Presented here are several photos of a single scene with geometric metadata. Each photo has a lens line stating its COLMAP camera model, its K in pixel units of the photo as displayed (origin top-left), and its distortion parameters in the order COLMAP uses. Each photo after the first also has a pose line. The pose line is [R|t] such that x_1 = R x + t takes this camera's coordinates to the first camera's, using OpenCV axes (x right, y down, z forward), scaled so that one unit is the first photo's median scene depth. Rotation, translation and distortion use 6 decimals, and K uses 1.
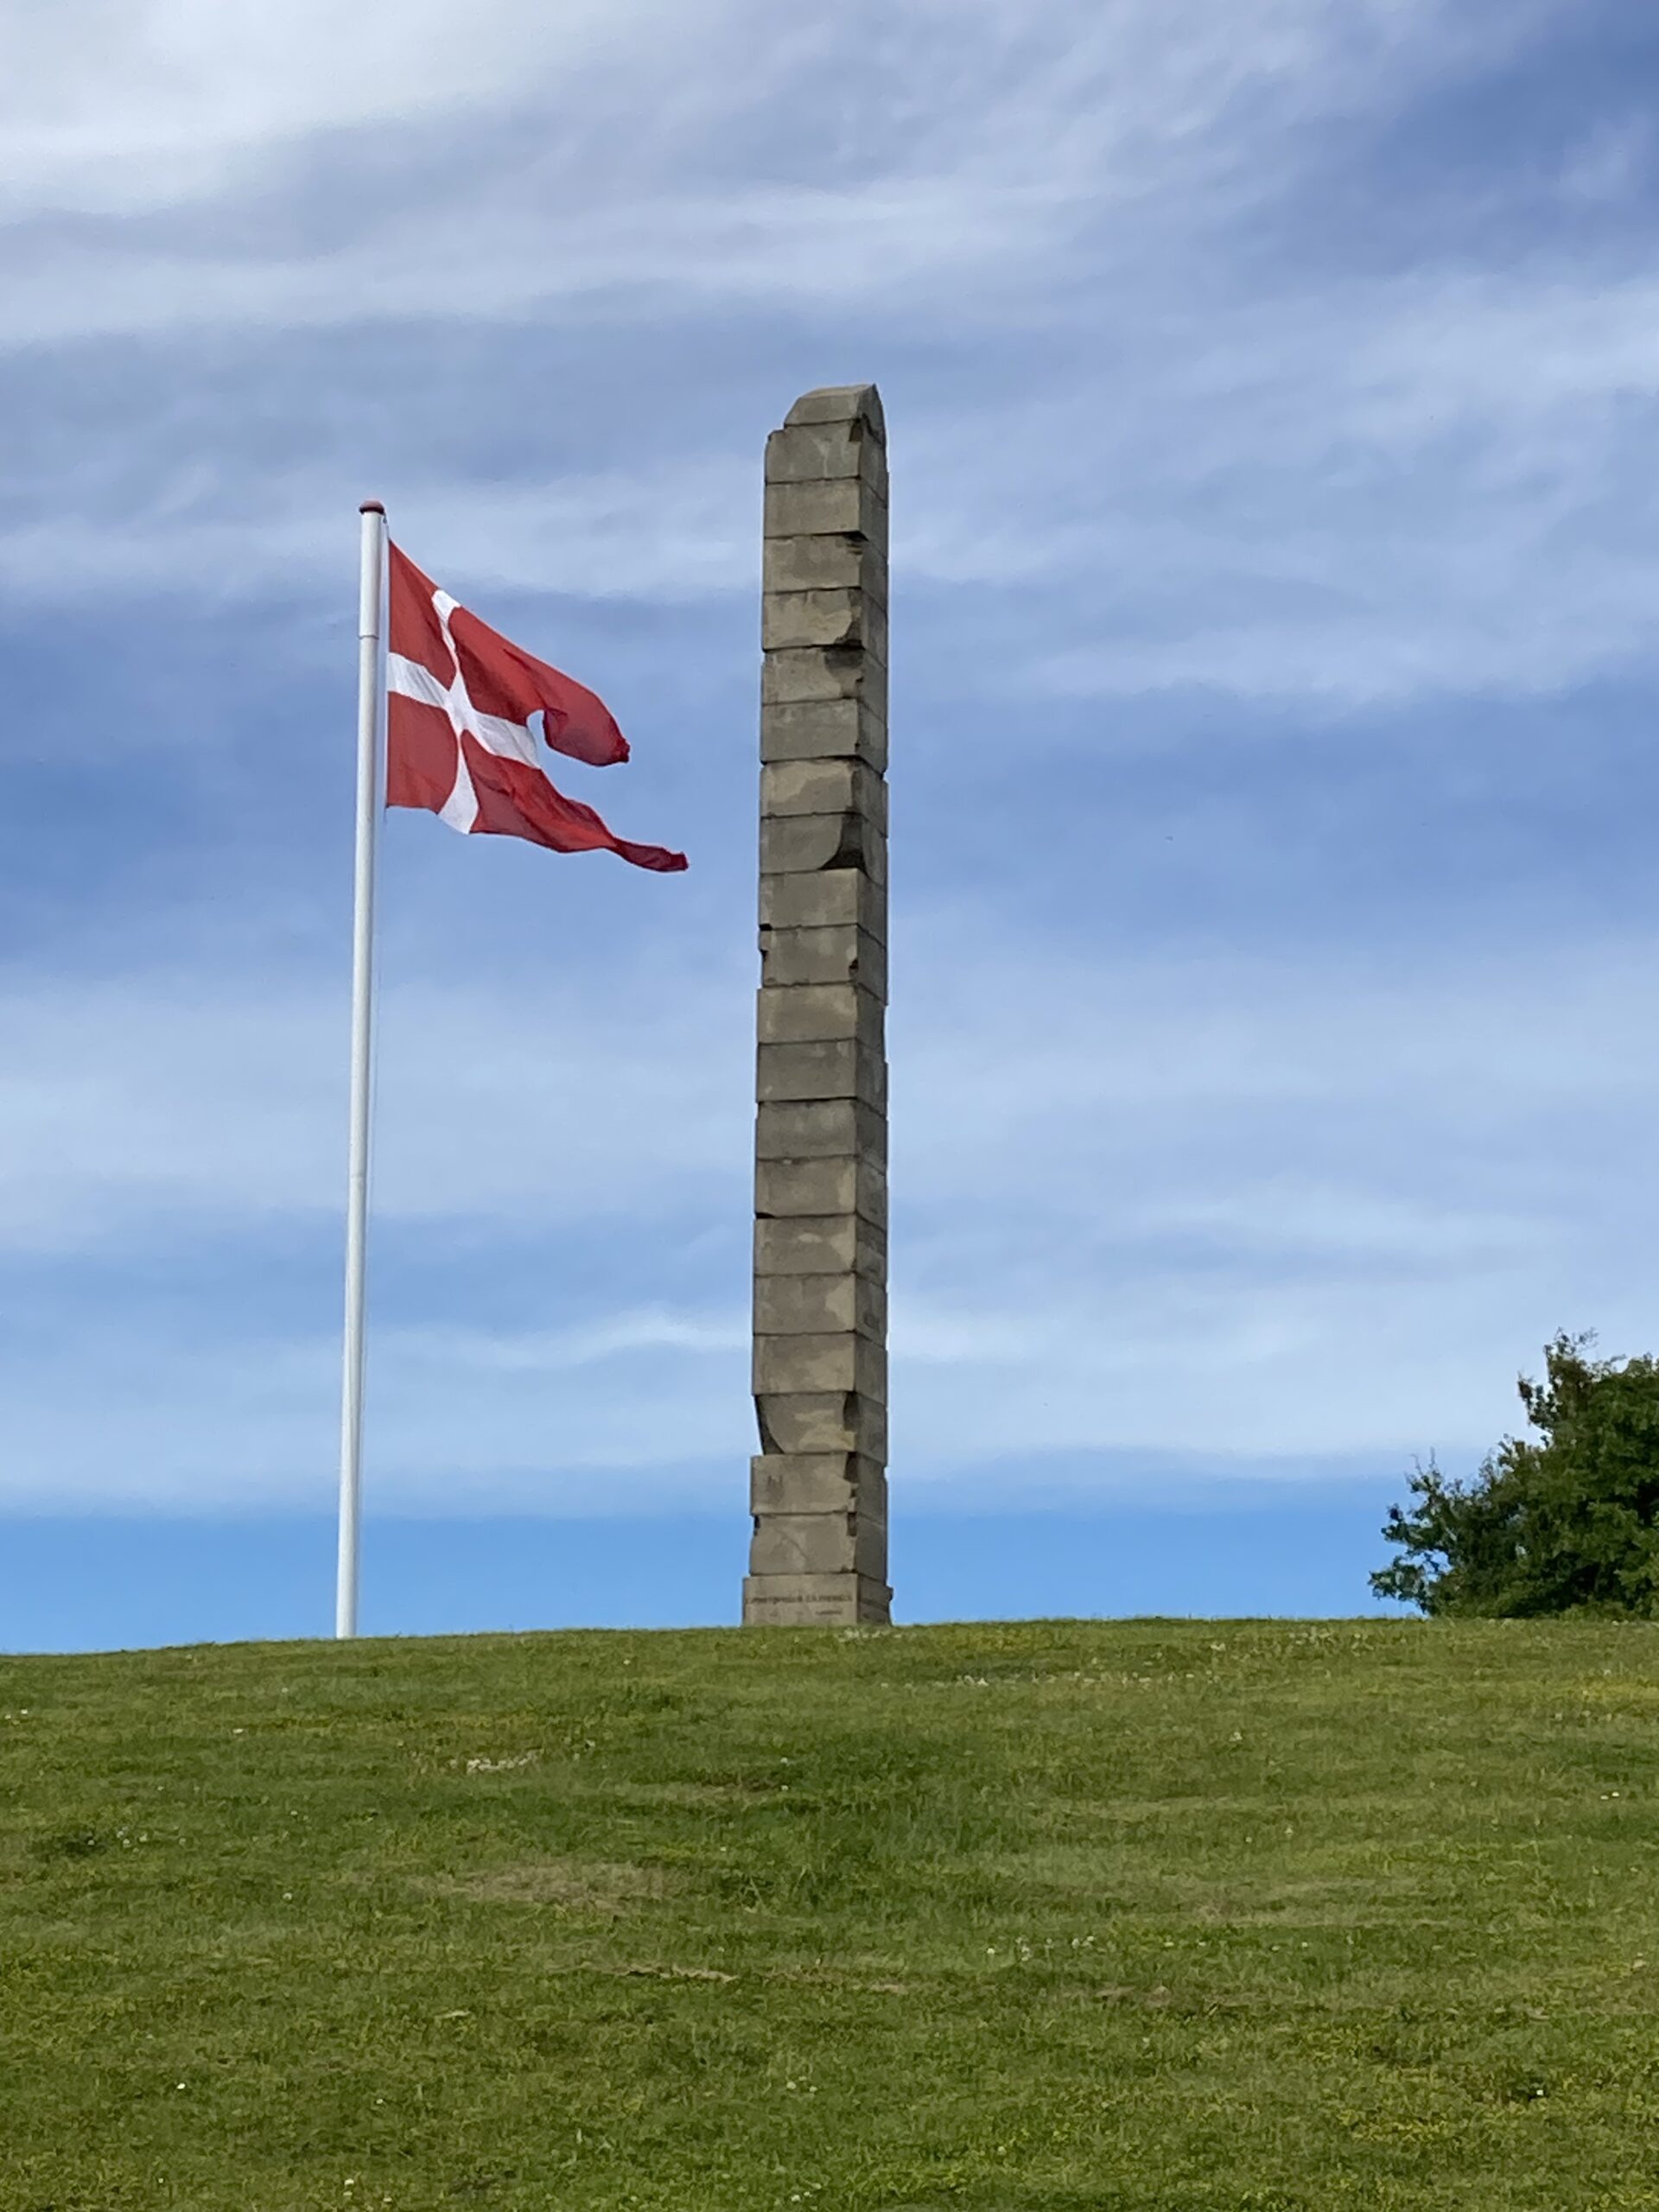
lens RADIAL K [[5054.9, 0, 828.2], [0, 5054.9, 1103.9], [0, 0, 1]] dist [0.490241, 0.000000]
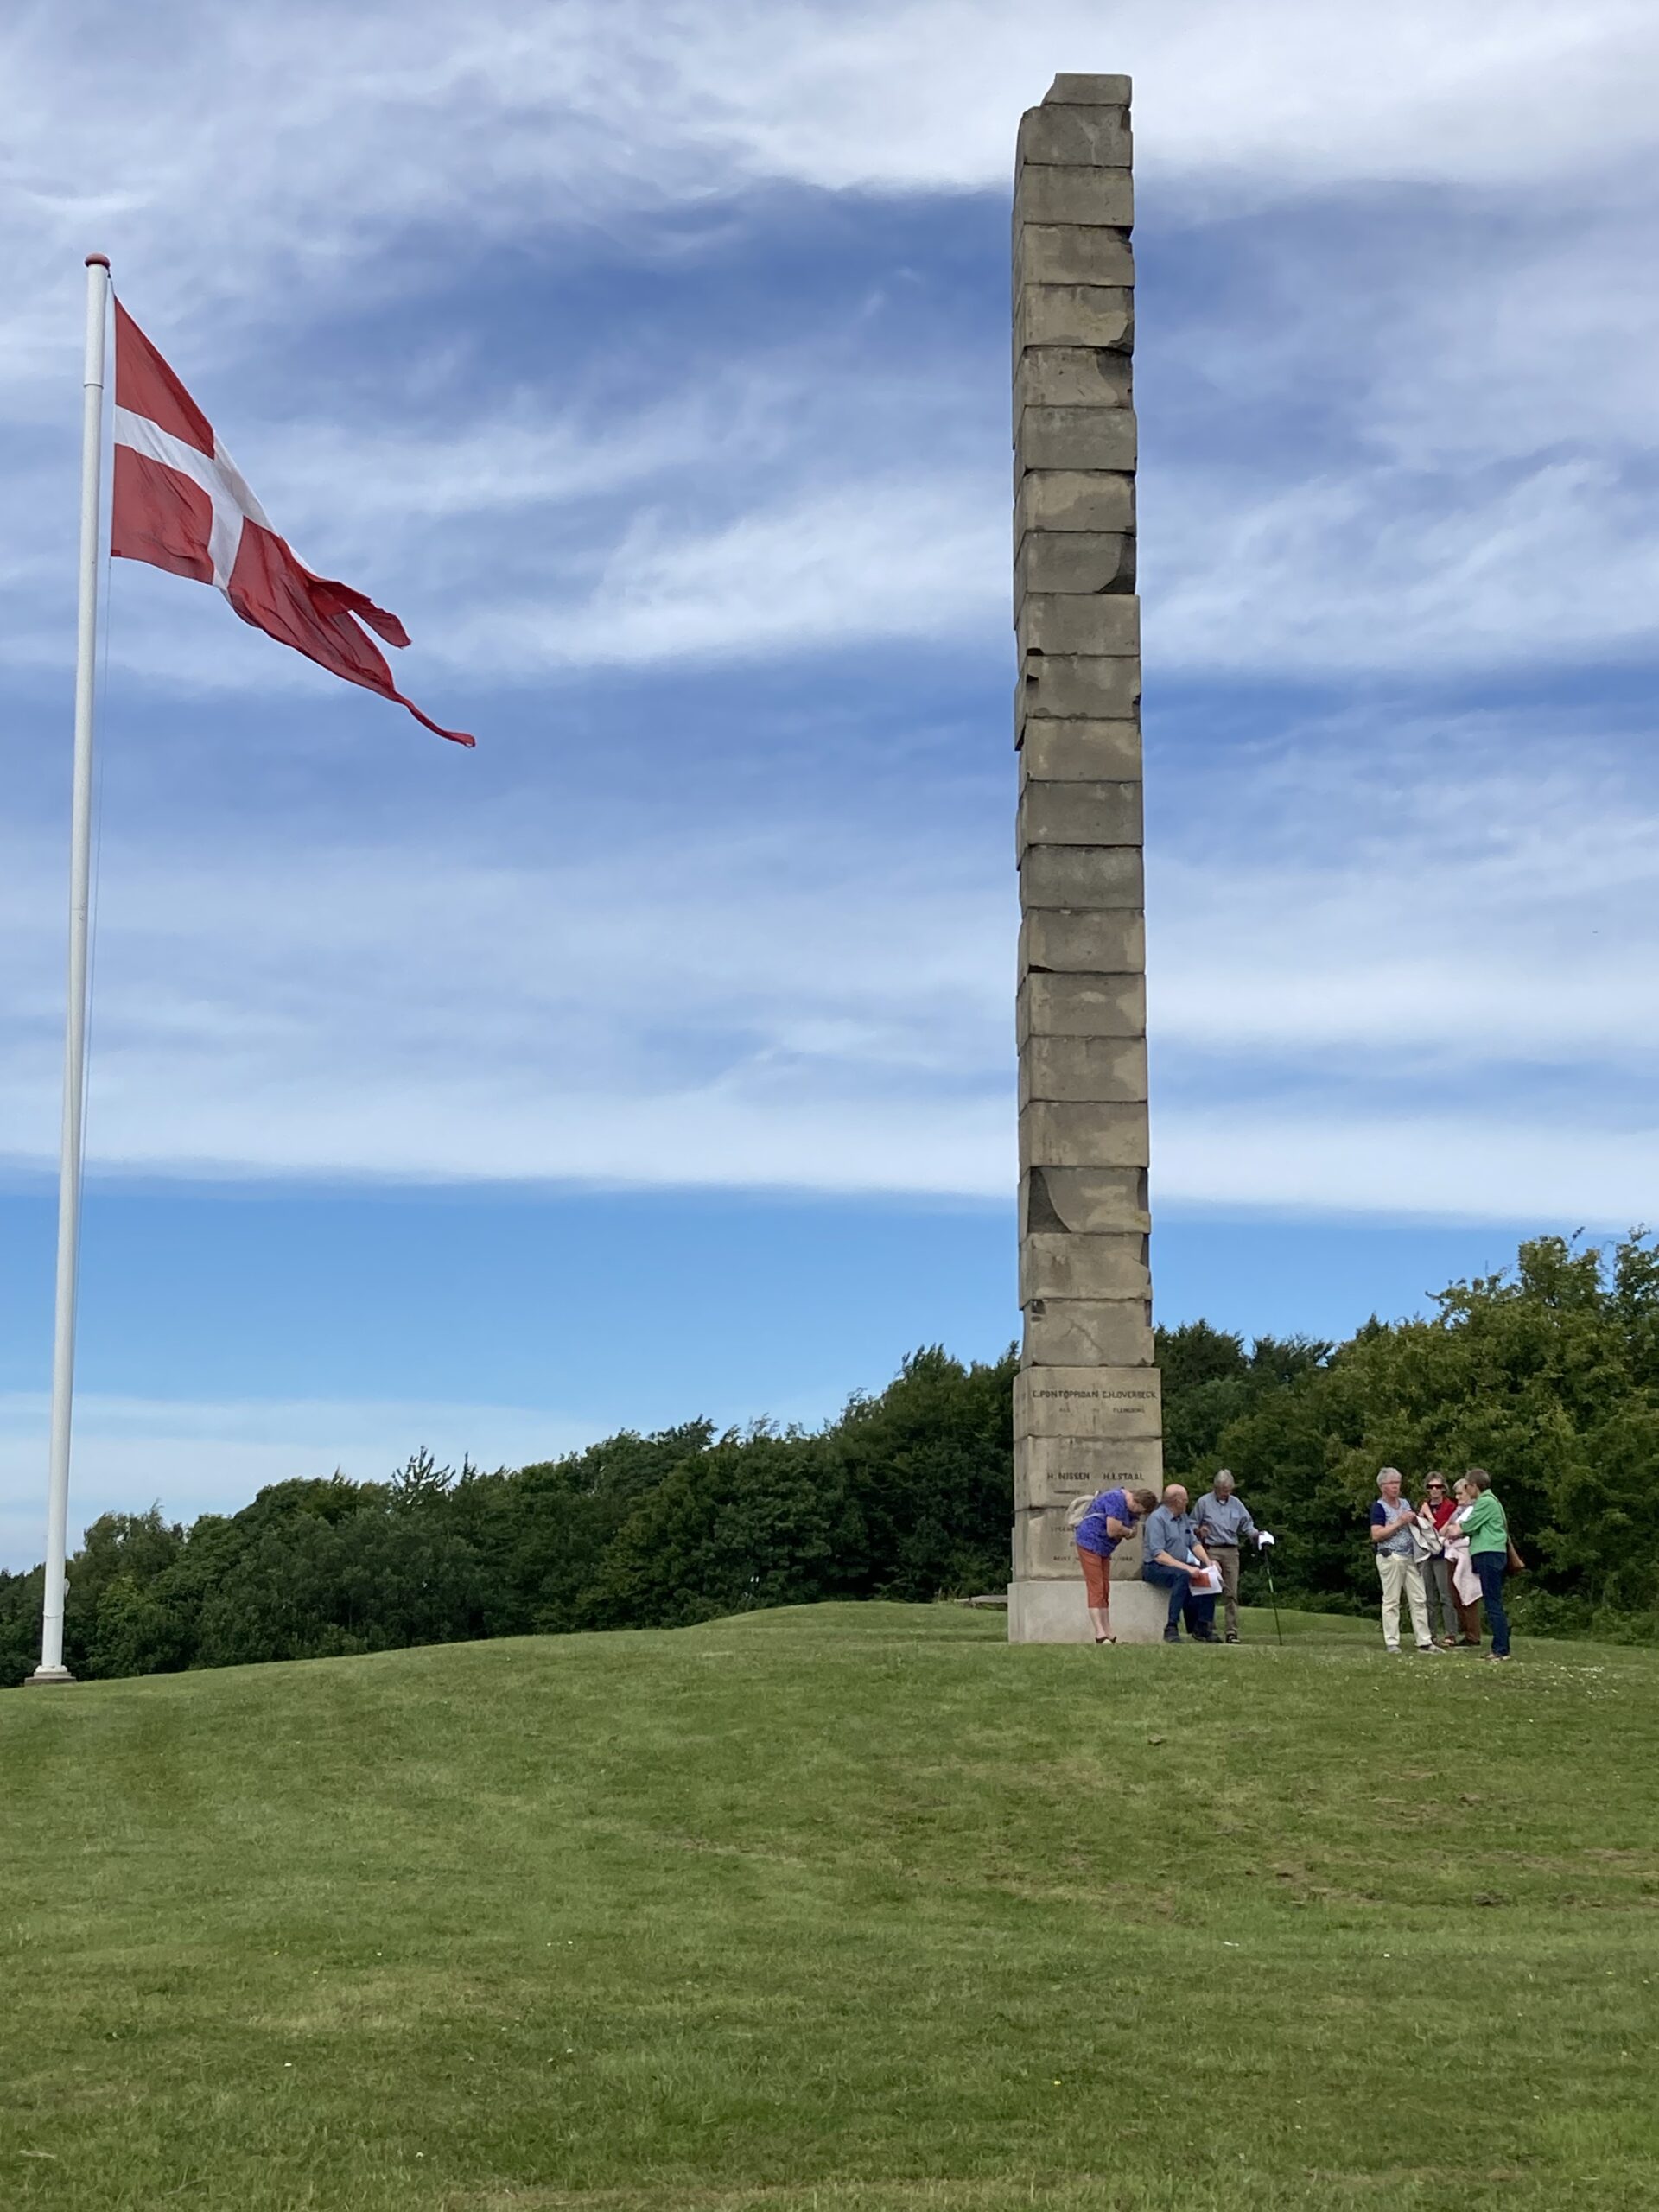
lens RADIAL K [[3170.4, 0, 831.6], [0, 3170.4, 1110.0], [0, 0, 1]] dist [0.156948, 0.000000]
pose [[0.939020, 0.046821, 0.340661, -0.238576], [-0.064579, 0.997071, 0.040970, 0.026159], [-0.337745, -0.060471, 0.939293, 0.474001]]
